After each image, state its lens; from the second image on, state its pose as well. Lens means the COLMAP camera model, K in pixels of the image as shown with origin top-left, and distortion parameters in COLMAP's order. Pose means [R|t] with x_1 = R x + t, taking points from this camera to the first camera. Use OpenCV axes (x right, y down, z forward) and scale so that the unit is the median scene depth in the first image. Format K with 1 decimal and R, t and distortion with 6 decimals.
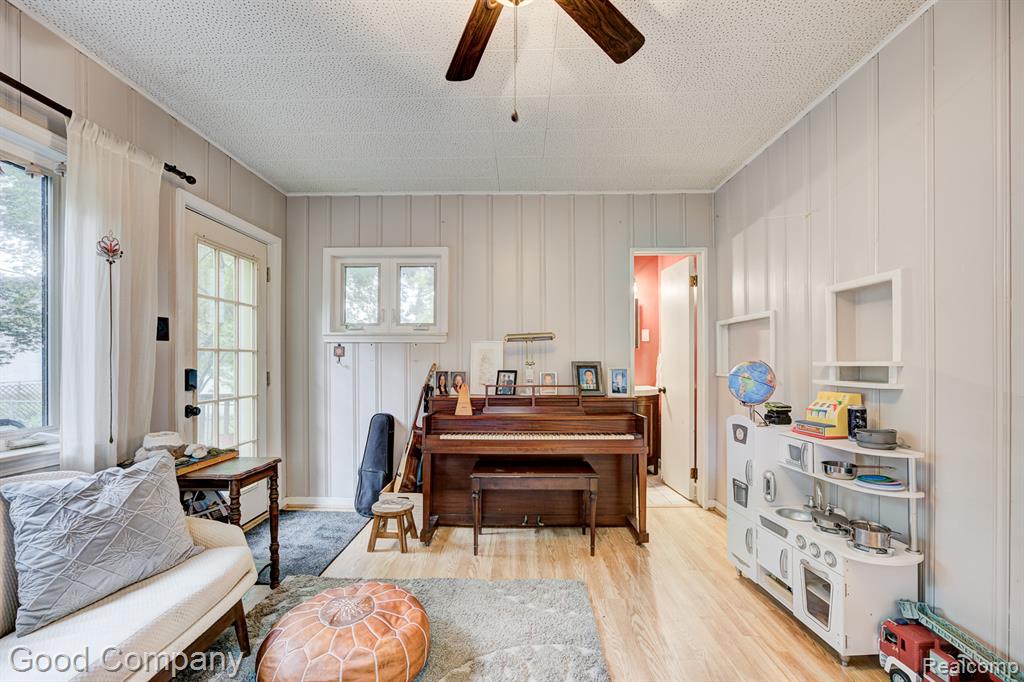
lens RADIAL K [[418.8, 0, 503.8], [0, 418.8, 355.5], [0, 0, 1]] dist [-0.038934, 0.013209]
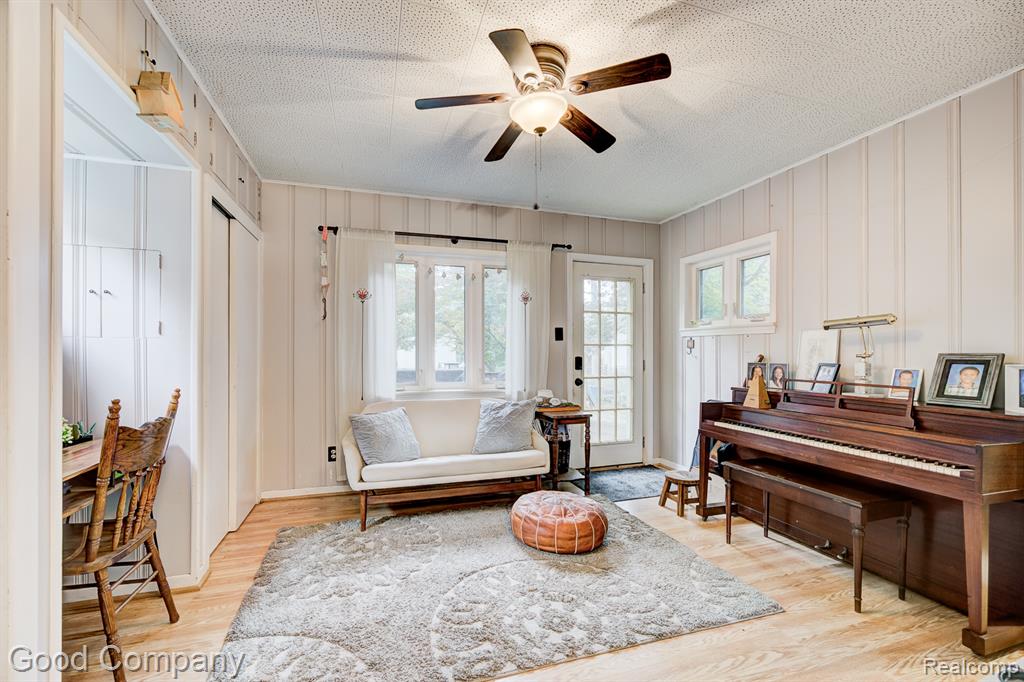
lens RADIAL K [[418.7, 0, 497.5], [0, 418.7, 345.0], [0, 0, 1]] dist [-0.001287, 0.000083]
pose [[0.317244, -0.015350, -0.948220, 0.632791], [0.008265, 0.999876, -0.013421, 0.004071], [0.948308, -0.003579, 0.317331, 0.121708]]
